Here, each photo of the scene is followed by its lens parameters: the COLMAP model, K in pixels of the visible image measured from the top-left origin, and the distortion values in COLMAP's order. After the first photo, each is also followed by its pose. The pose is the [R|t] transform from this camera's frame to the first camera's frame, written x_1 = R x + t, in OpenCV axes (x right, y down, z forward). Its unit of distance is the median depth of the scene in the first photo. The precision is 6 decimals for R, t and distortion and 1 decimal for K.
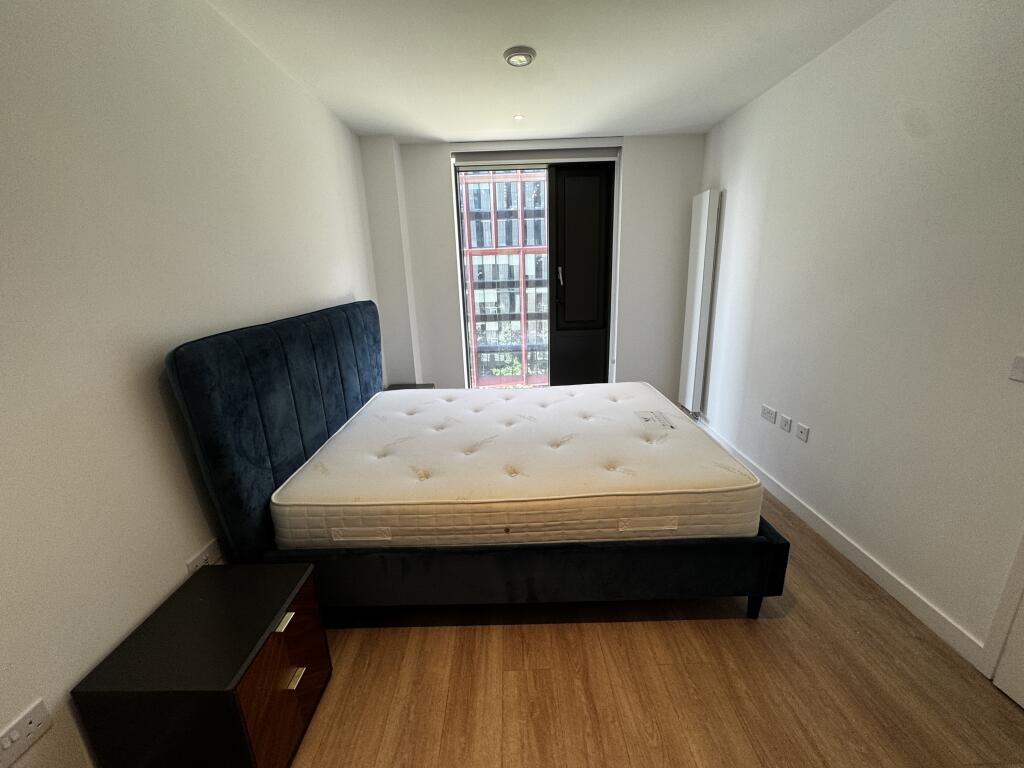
lens RADIAL K [[410.9, 0, 510.4], [0, 410.9, 389.3], [0, 0, 1]] dist [-0.003470, 0.000382]
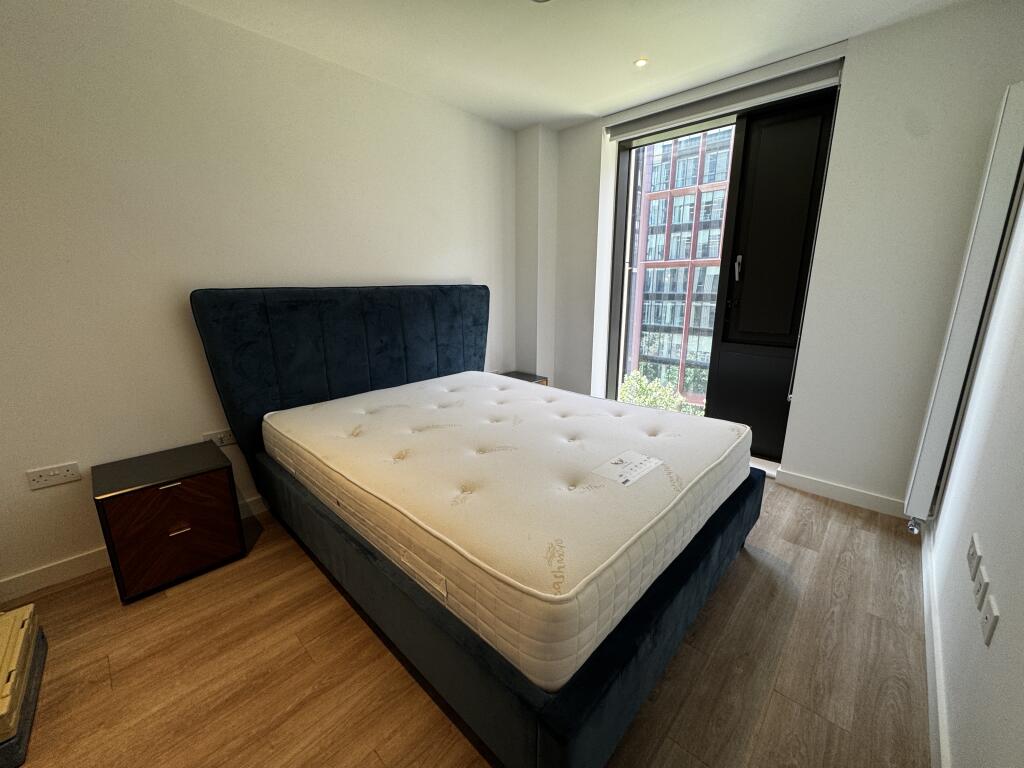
lens RADIAL K [[410.9, 0, 511.3], [0, 410.9, 388.4], [0, 0, 1]] dist [-0.003470, 0.000382]
pose [[0.720770, 0.197970, -0.664303, 0.673493], [-0.212405, 0.975326, 0.060199, -0.049906], [0.659830, 0.097711, 0.745035, 0.405574]]
